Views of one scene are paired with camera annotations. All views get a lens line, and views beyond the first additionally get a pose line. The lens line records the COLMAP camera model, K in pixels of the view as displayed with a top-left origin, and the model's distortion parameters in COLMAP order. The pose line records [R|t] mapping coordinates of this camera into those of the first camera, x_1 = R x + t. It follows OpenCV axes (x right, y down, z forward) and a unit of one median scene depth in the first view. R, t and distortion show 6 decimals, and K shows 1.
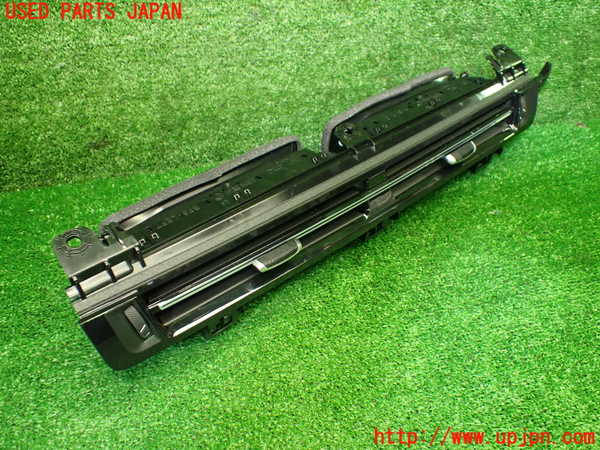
lens RADIAL K [[531.5, 0, 308.5], [0, 531.5, 222.6], [0, 0, 1]] dist [-0.039807, -0.004893]
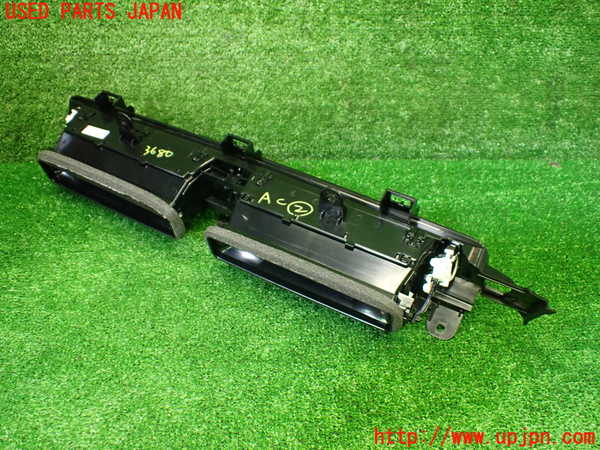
lens RADIAL K [[523.9, 0, 300.0], [0, 523.9, 225.0], [0, 0, 1]] dist [-0.039220, -0.008459]
pose [[0.970737, 0.130942, -0.201306, 0.357571], [-0.138463, 0.990084, -0.023680, 0.029721], [0.196209, 0.050861, 0.979242, -0.094026]]
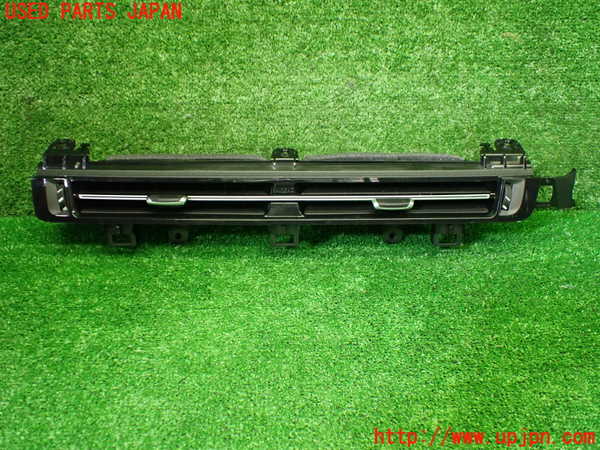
lens RADIAL K [[531.5, 0, 308.5], [0, 531.5, 222.6], [0, 0, 1]] dist [-0.039807, -0.004893]
pose [[0.960848, 0.102521, -0.257410, 0.139638], [-0.141839, 0.980066, -0.139113, 0.073406], [0.238017, 0.170177, 0.956236, -0.071171]]
